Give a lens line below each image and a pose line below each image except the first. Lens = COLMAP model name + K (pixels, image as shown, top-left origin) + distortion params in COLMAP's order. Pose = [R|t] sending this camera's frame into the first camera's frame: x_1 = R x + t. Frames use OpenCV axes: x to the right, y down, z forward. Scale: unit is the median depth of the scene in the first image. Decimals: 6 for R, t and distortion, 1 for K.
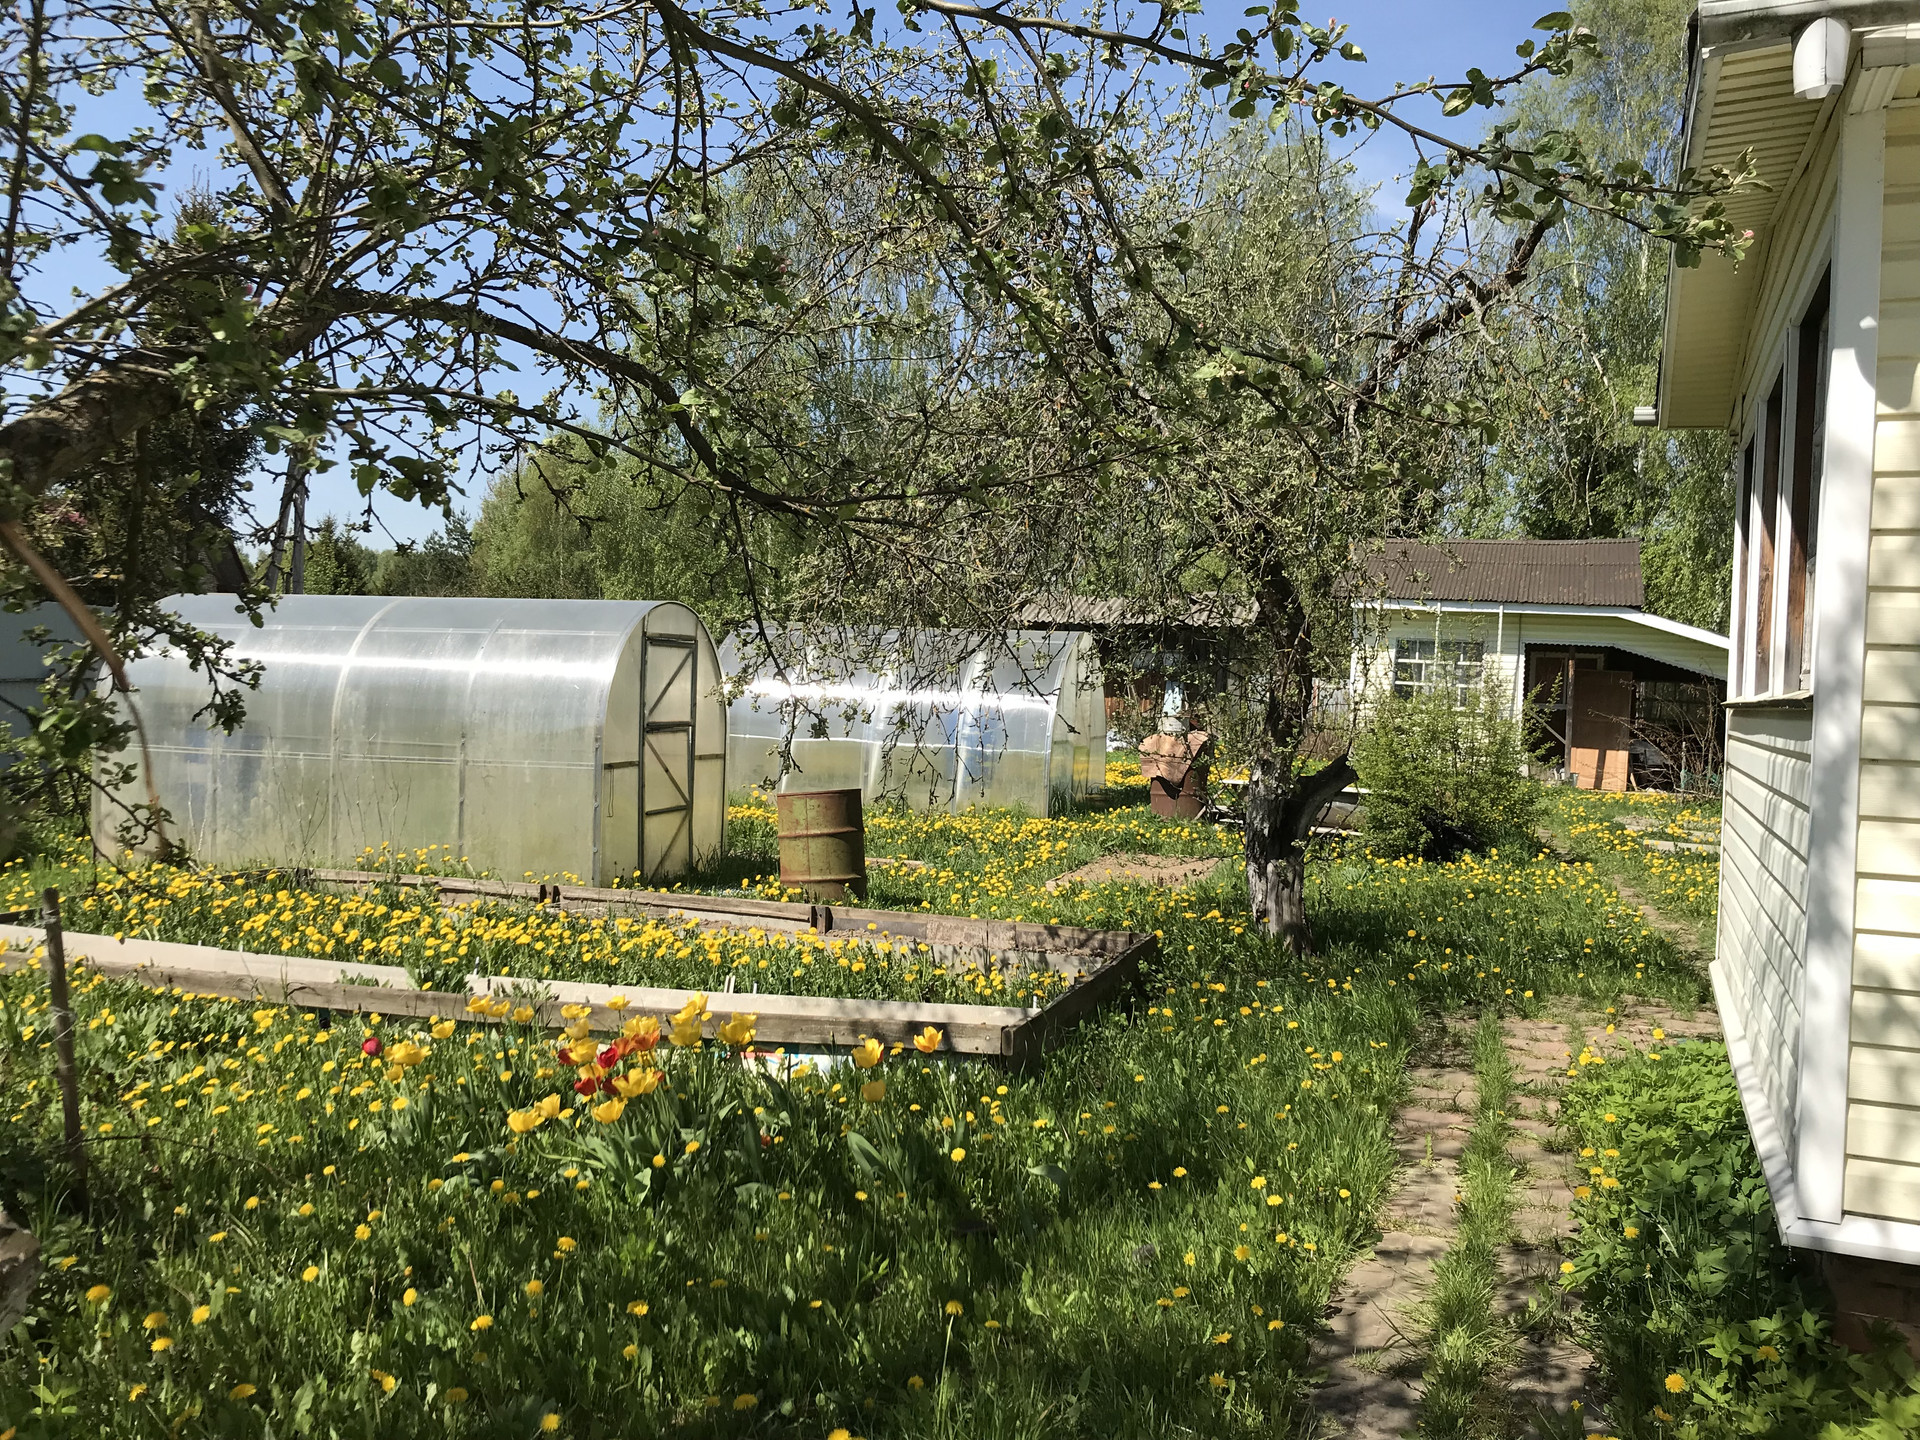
lens RADIAL K [[1571.9, 0, 961.4], [0, 1571.9, 716.3], [0, 0, 1]] dist [-0.000552, 0.021881]
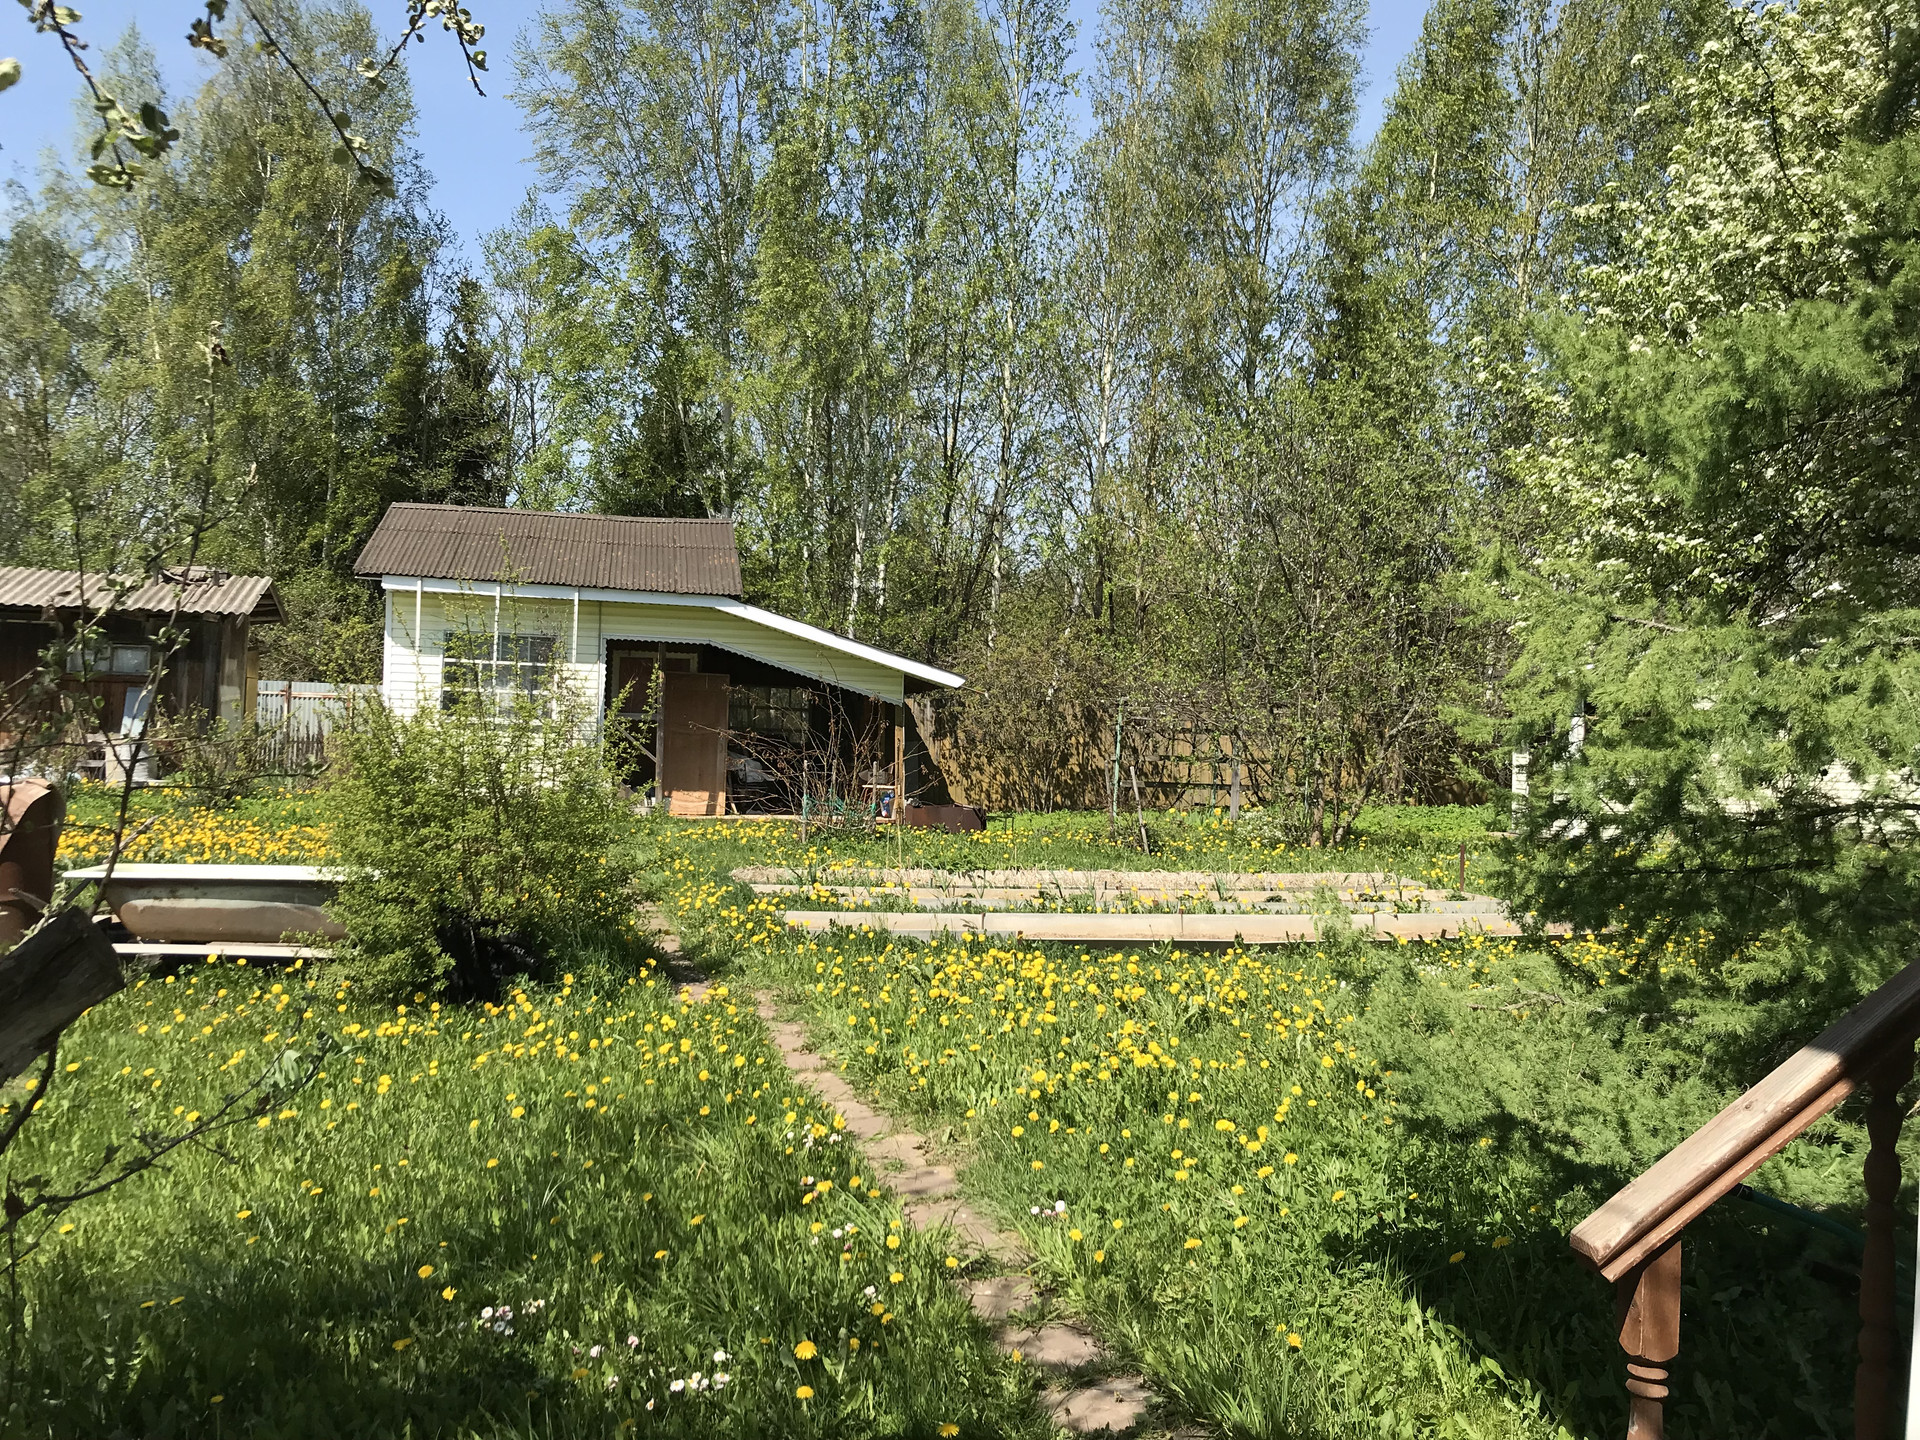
lens RADIAL K [[1571.9, 0, 961.3], [0, 1571.9, 714.0], [0, 0, 1]] dist [-0.000552, 0.021881]
pose [[0.843211, -0.017476, 0.537299, 0.107958], [0.021407, 0.999770, -0.001078, -0.004109], [-0.537157, 0.012411, 0.843391, 0.306996]]
